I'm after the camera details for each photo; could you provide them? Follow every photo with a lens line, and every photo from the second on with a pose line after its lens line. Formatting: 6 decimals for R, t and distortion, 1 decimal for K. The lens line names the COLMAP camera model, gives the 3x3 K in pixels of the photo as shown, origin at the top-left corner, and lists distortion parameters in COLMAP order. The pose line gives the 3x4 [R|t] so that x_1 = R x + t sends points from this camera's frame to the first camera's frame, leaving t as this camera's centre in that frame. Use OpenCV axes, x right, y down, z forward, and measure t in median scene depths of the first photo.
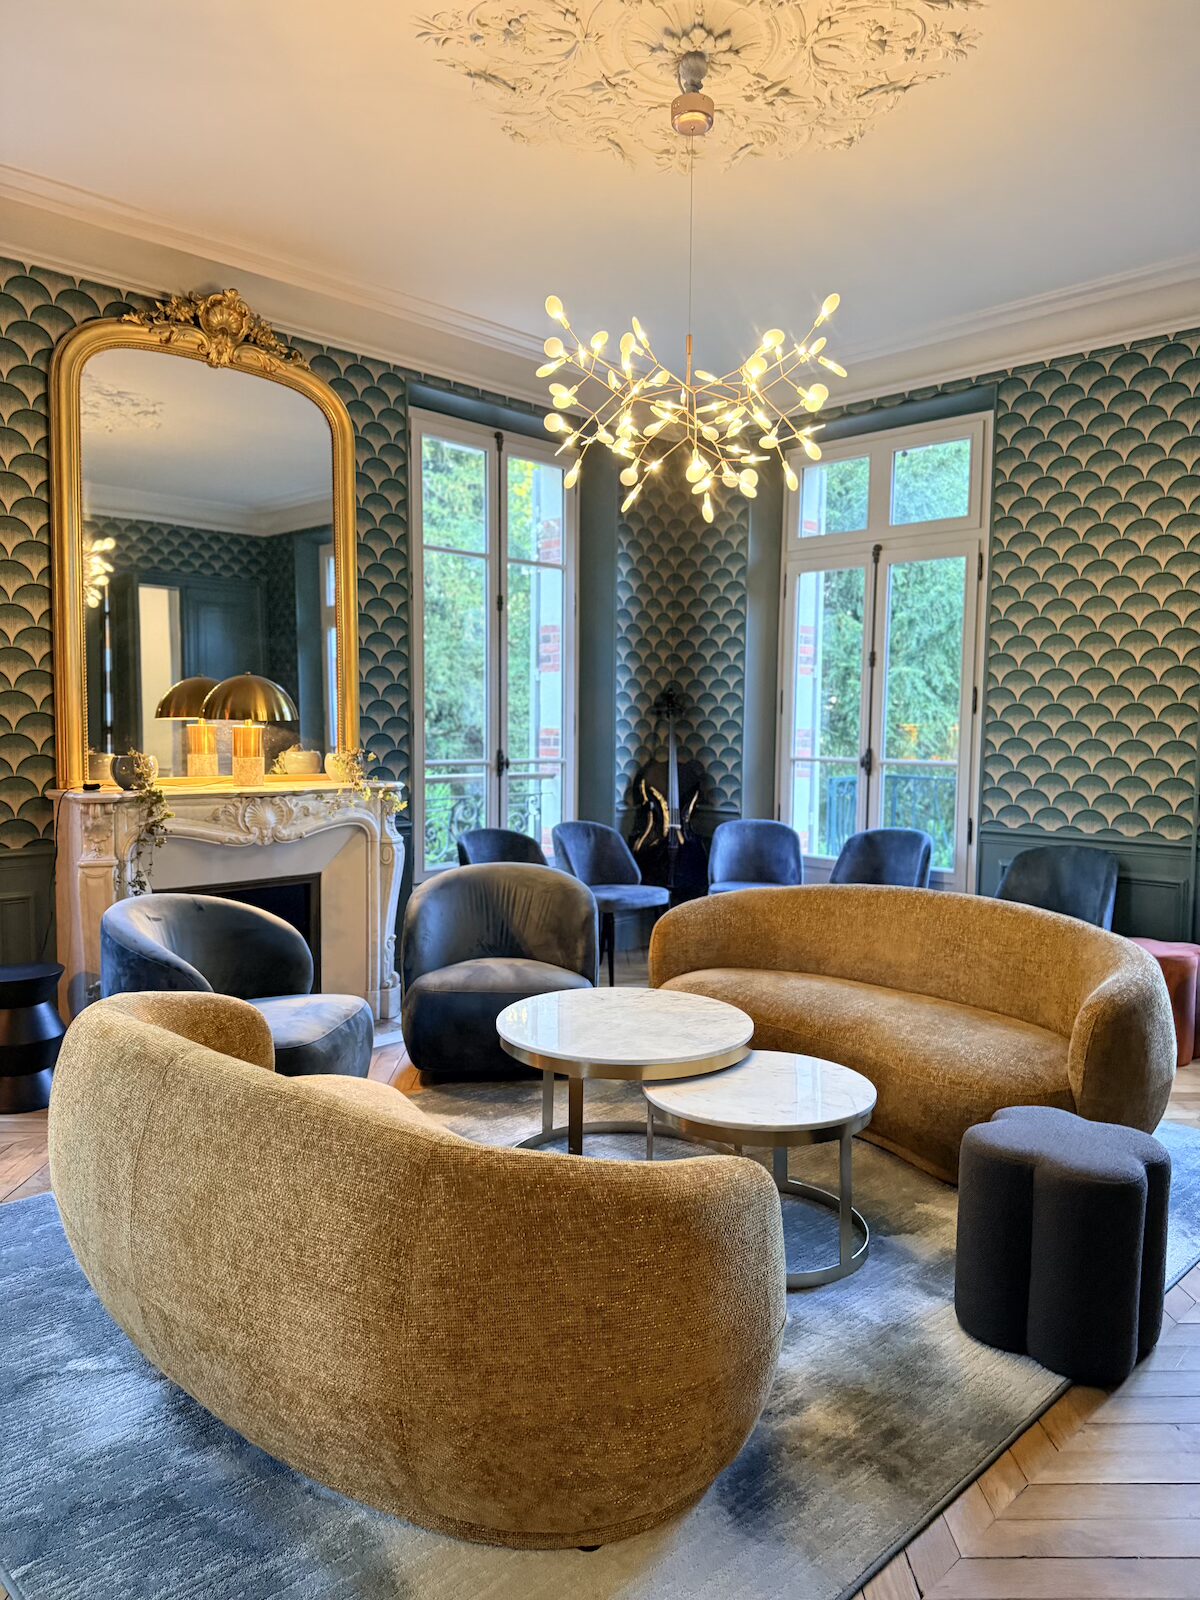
lens RADIAL K [[1178.1, 0, 600.0], [0, 1178.1, 800.0], [0, 0, 1]] dist [0.230607, -0.415741]
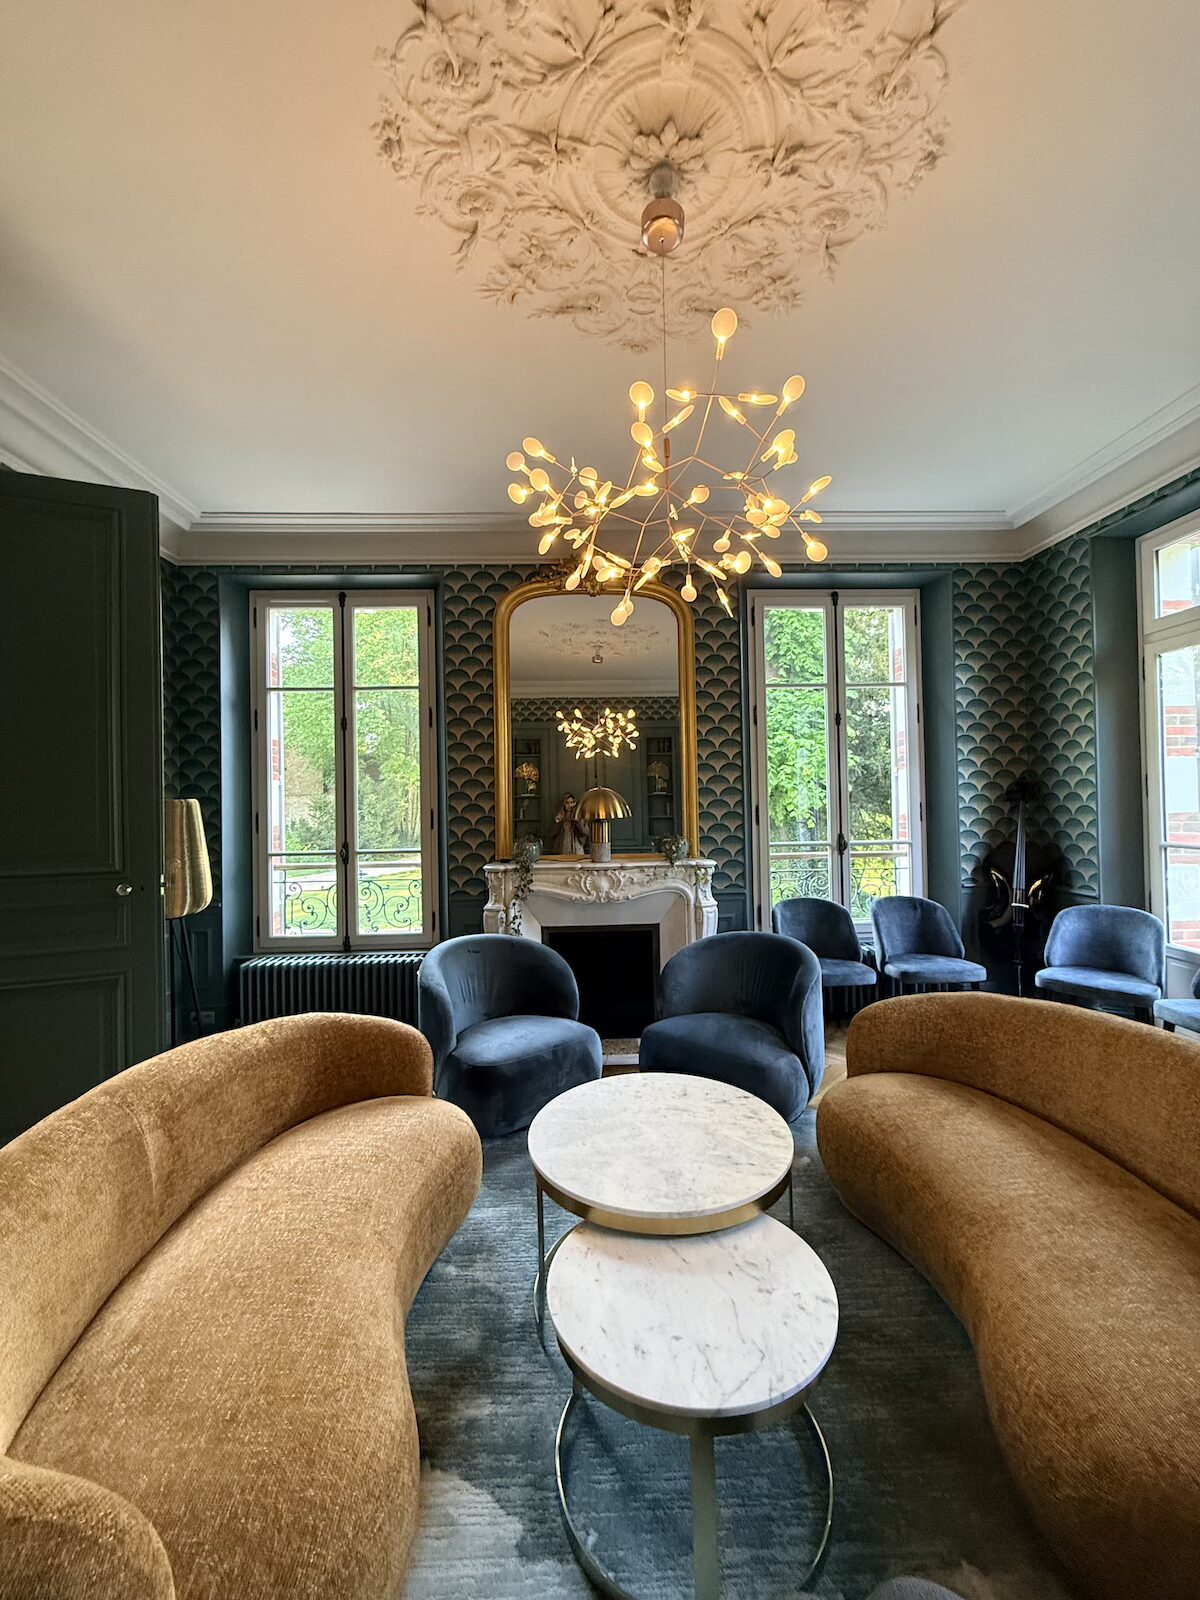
lens RADIAL K [[646.8, 0, 597.1], [0, 646.8, 793.8], [0, 0, 1]] dist [-0.000718, -0.000168]
pose [[0.715826, -0.034782, -0.697412, 0.214763], [-0.020863, 0.997247, -0.071150, -0.030830], [0.697967, 0.065482, 0.713130, 0.329968]]
